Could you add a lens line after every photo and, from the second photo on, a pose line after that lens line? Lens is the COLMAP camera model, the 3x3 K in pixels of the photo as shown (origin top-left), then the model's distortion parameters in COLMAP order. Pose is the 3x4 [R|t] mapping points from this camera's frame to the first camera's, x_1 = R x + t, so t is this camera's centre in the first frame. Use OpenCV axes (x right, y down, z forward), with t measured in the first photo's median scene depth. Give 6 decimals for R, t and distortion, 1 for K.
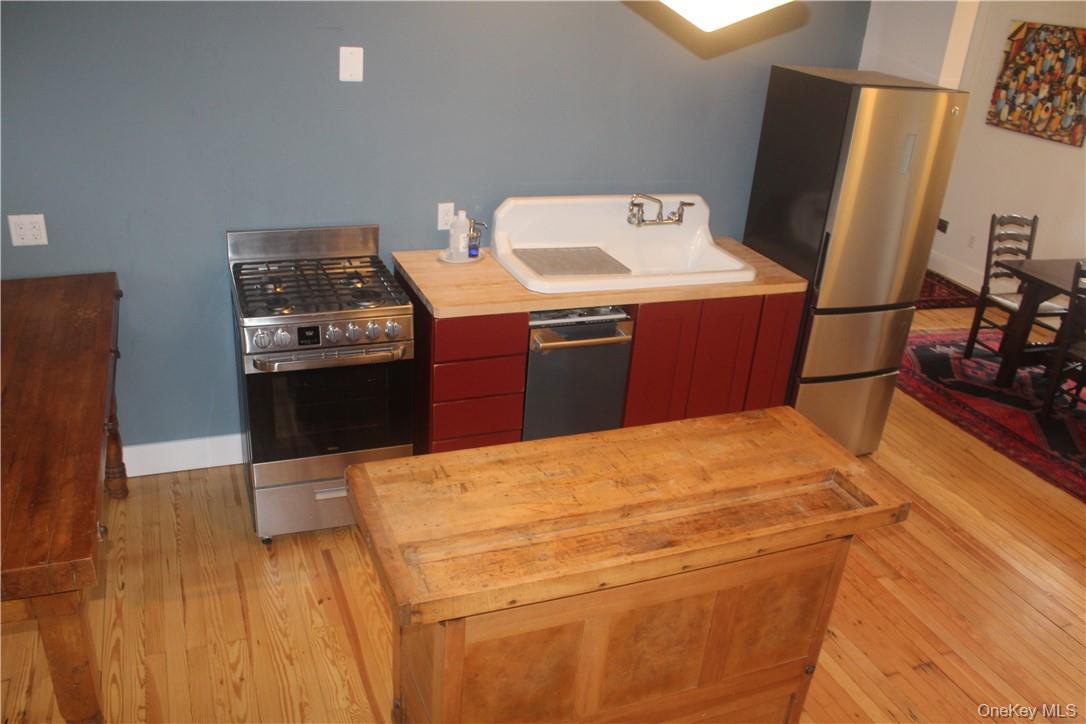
lens RADIAL K [[898.2, 0, 543.0], [0, 898.2, 362.0], [0, 0, 1]] dist [-0.171029, 0.145970]
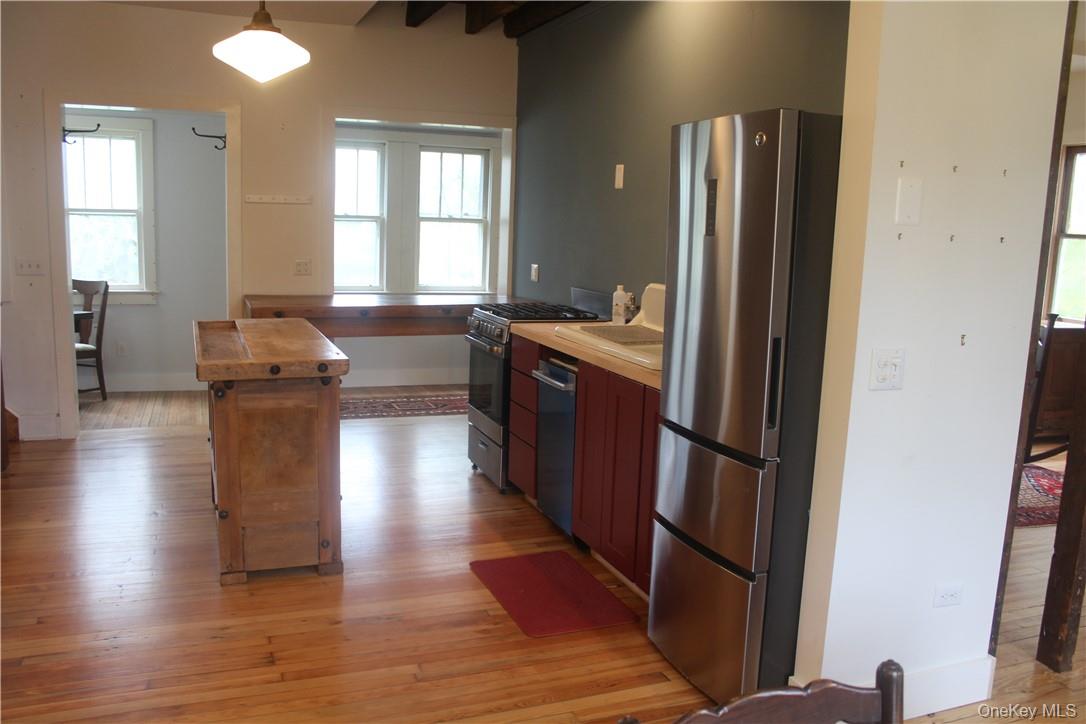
lens RADIAL K [[898.2, 0, 543.0], [0, 898.2, 362.0], [0, 0, 1]] dist [-0.171029, 0.145970]
pose [[0.014776, 0.085555, -0.996224, 1.160700], [-0.463675, 0.883316, 0.068981, -0.114510], [0.885882, 0.460905, 0.052722, 0.906547]]
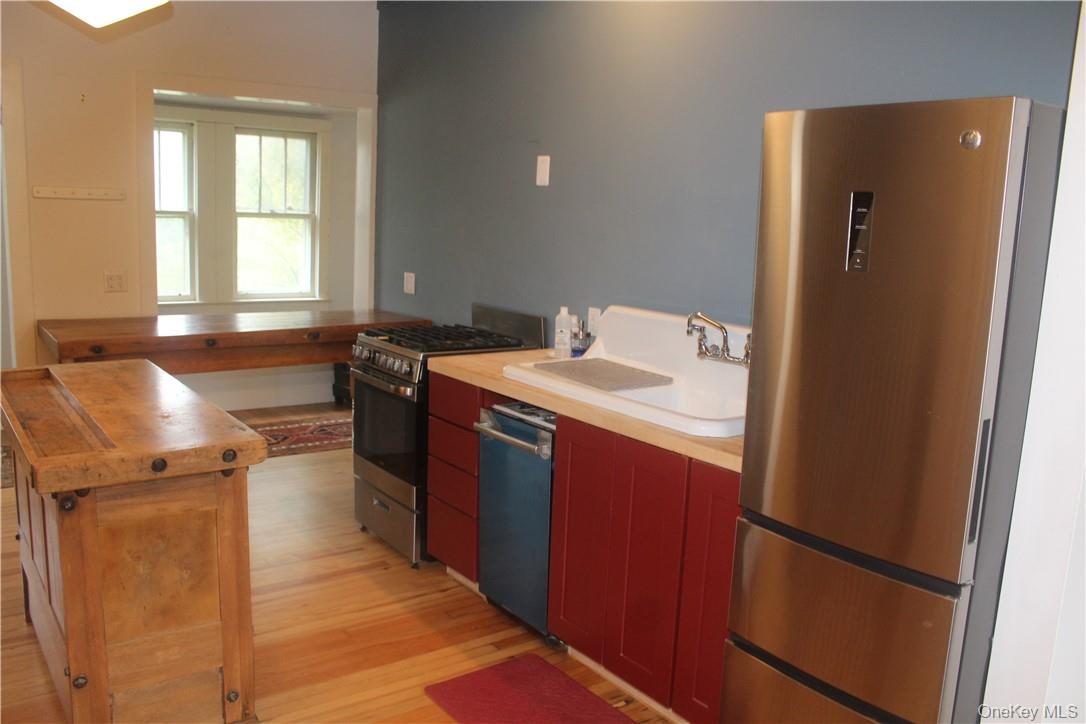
lens RADIAL K [[898.2, 0, 543.0], [0, 898.2, 362.0], [0, 0, 1]] dist [-0.171029, 0.145970]
pose [[0.272524, 0.097651, -0.957181, 0.875650], [-0.436569, 0.899081, -0.032574, -0.073788], [0.857402, 0.426752, 0.287652, 0.733197]]
